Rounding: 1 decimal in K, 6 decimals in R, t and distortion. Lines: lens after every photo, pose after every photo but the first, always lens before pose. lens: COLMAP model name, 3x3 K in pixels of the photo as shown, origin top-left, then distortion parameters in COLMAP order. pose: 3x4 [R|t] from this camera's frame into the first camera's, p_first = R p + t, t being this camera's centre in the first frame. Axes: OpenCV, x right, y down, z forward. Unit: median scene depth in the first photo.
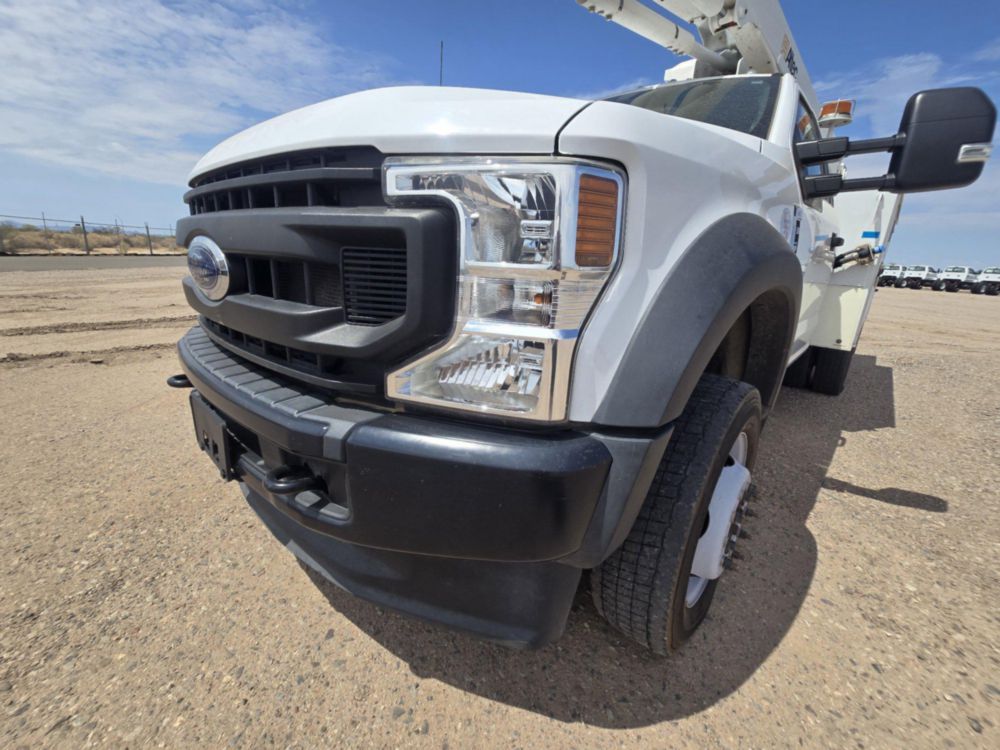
lens RADIAL K [[409.8, 0, 499.7], [0, 409.8, 371.6], [0, 0, 1]] dist [-0.000877, 0.000593]
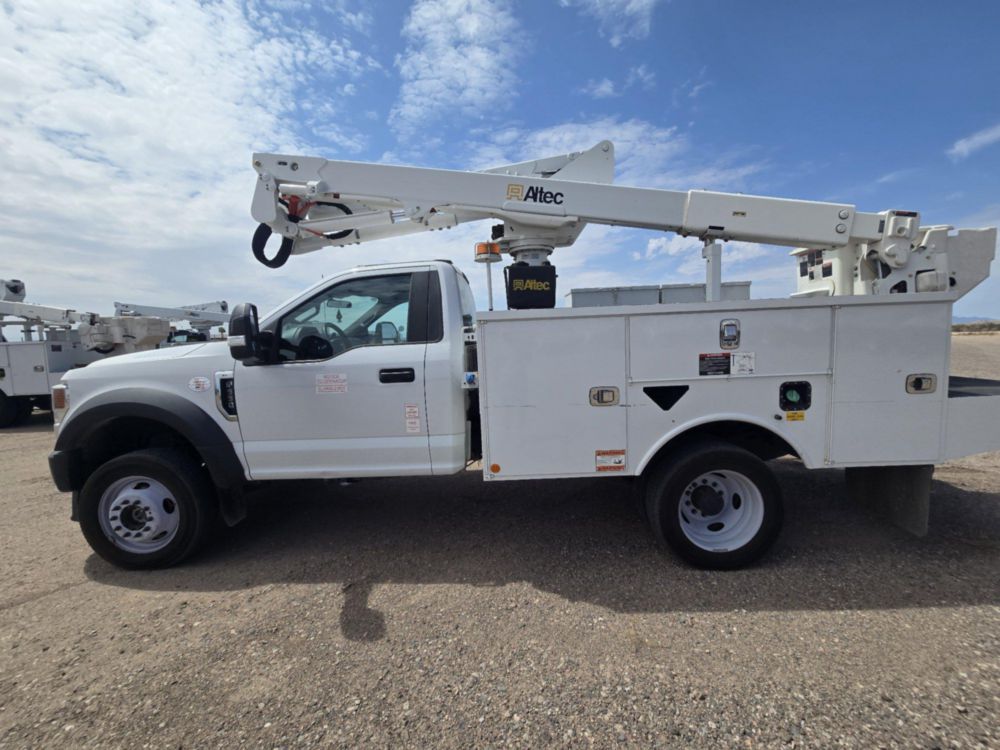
lens RADIAL K [[405.0, 0, 497.7], [0, 405.0, 370.1], [0, 0, 1]] dist [-0.000481, -0.000504]
pose [[0.668101, -0.010147, -0.744002, 2.925856], [-0.142946, 0.979531, -0.141722, -0.321180], [0.730211, 0.201037, 0.652975, 0.692517]]
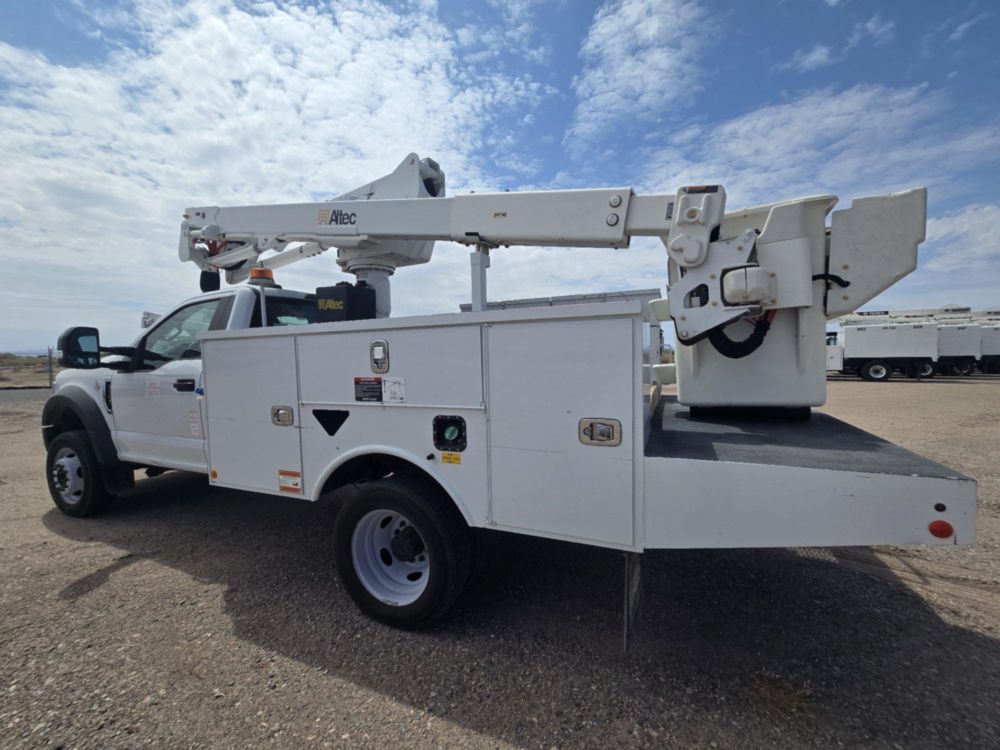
lens RADIAL K [[405.1, 0, 503.9], [0, 405.1, 368.9], [0, 0, 1]] dist [-0.000952, -0.000317]
pose [[0.339364, -0.017433, -0.940493, 3.869197], [-0.228651, 0.968312, -0.100455, -0.747692], [0.912442, 0.249136, 0.324624, 2.384744]]
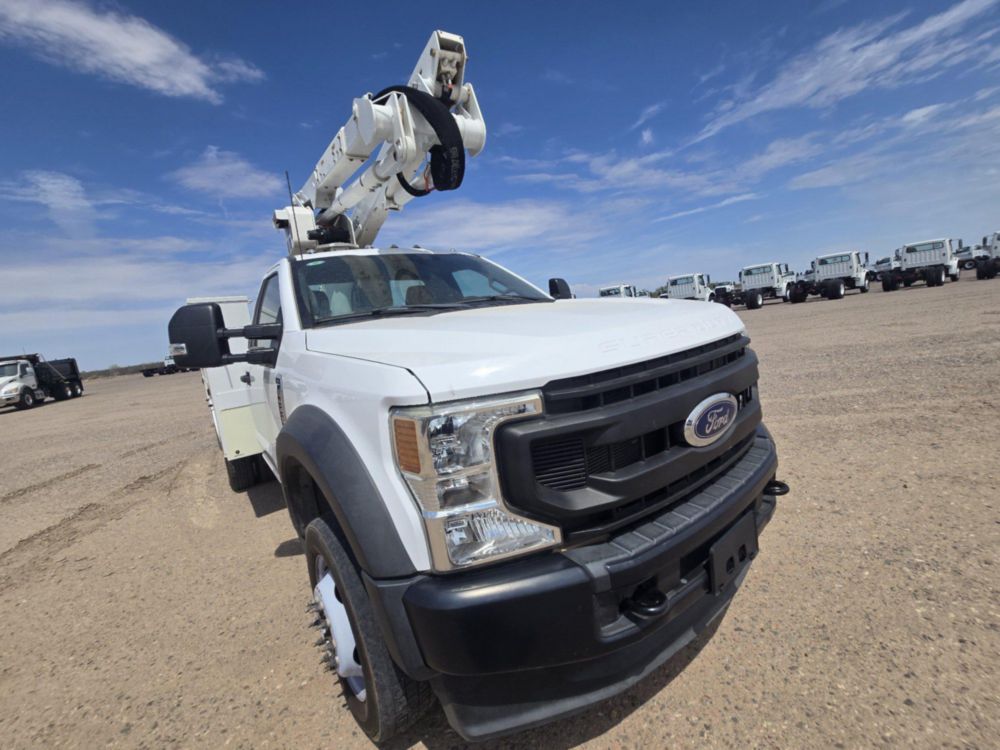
lens RADIAL K [[409.7, 0, 500.3], [0, 409.7, 371.7], [0, 0, 1]] dist [0.000858, -0.000135]
pose [[0.165060, -0.198726, 0.966055, -1.474664], [0.398924, 0.909246, 0.118879, -0.584384], [-0.902006, 0.365761, 0.229357, 0.905369]]
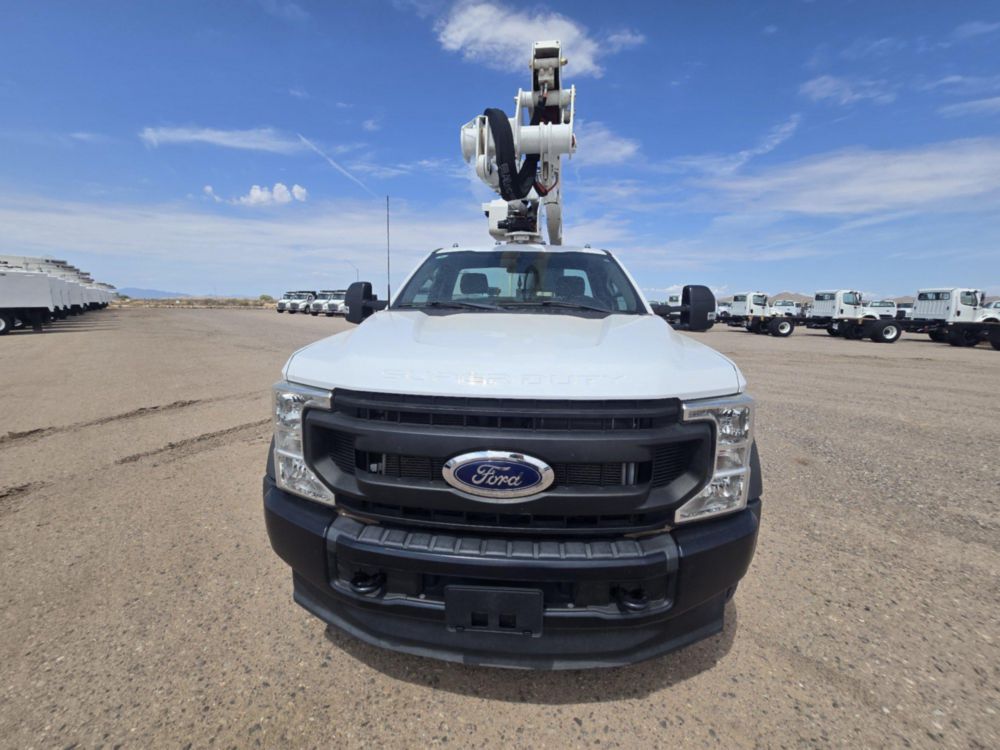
lens RADIAL K [[409.1, 0, 500.6], [0, 409.1, 371.7], [0, 0, 1]] dist [-0.000634, 0.000395]
pose [[0.782712, -0.139105, 0.606640, -1.023823], [0.192353, 0.981051, -0.023223, -0.382201], [-0.591914, 0.134866, 0.794637, -0.027581]]
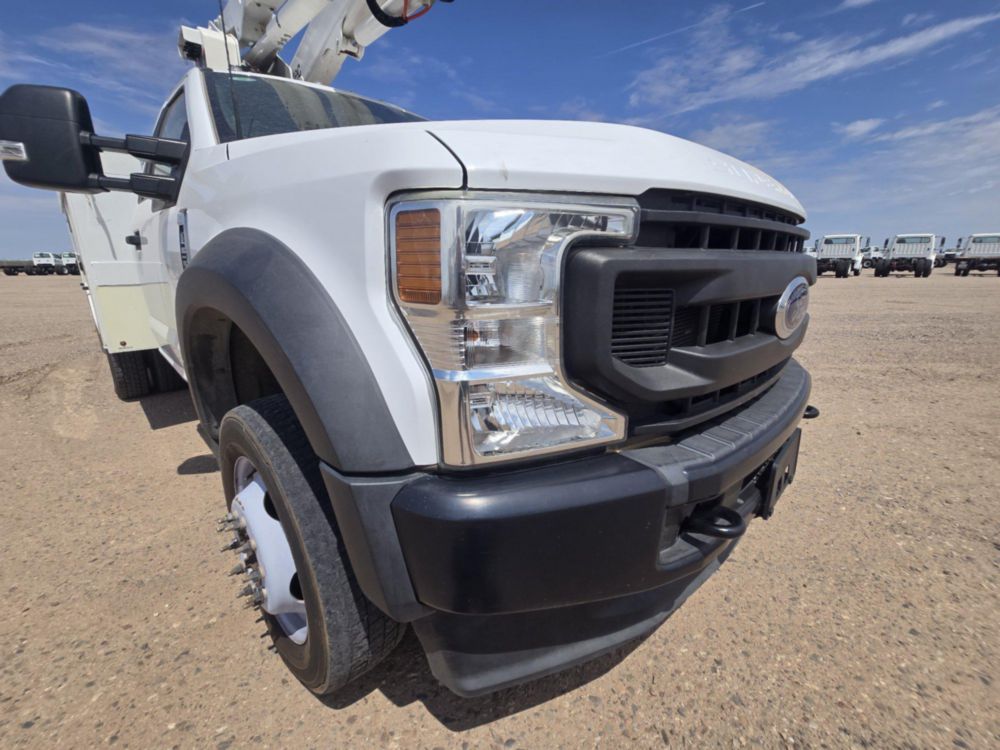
lens RADIAL K [[410.1, 0, 500.7], [0, 410.1, 372.2], [0, 0, 1]] dist [0.000614, 0.000118]
pose [[0.035033, -0.309224, 0.950344, -1.266600], [0.278167, 0.916367, 0.287914, -0.433984], [-0.959894, 0.254267, 0.118119, 1.167802]]
